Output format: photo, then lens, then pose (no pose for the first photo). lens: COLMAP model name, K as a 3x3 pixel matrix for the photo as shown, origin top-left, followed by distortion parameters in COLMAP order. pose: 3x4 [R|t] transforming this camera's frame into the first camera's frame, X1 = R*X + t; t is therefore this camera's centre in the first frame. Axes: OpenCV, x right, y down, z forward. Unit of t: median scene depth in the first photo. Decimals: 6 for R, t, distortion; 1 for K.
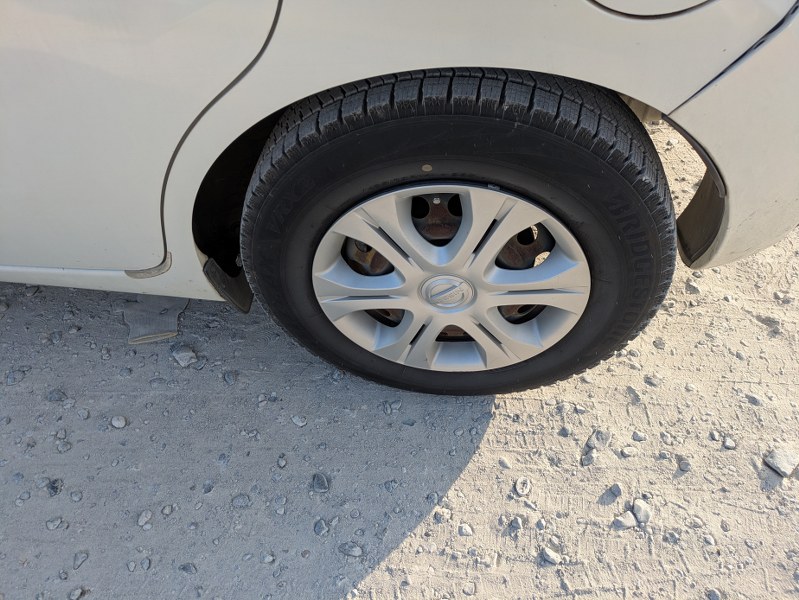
lens RADIAL K [[604.8, 0, 399.5], [0, 604.8, 300.0], [0, 0, 1]] dist [0.007759, 0.002374]
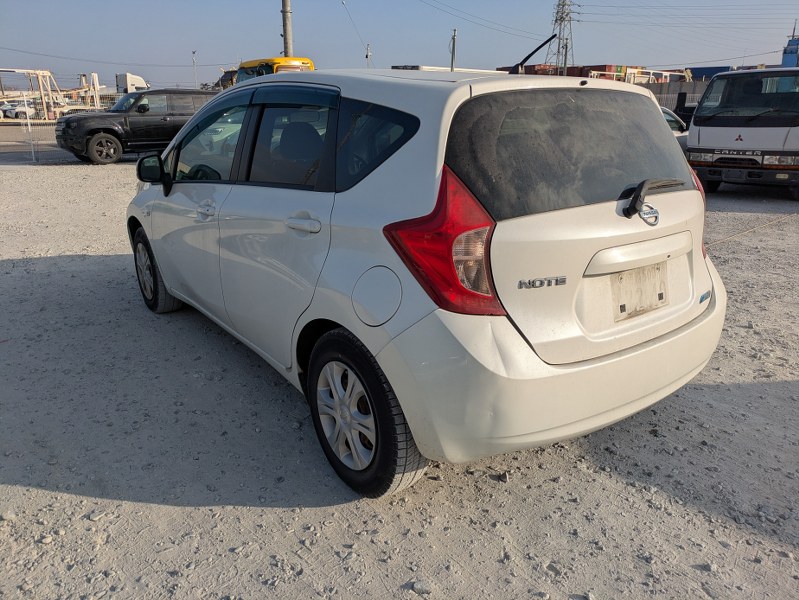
lens RADIAL K [[604.8, 0, 399.5], [0, 604.8, 300.0], [0, 0, 1]] dist [0.007759, 0.002374]
pose [[0.673296, 0.276938, -0.685549, 1.565565], [-0.594706, 0.753763, -0.279583, 0.166172], [0.439314, 0.595943, 0.672202, -0.736332]]
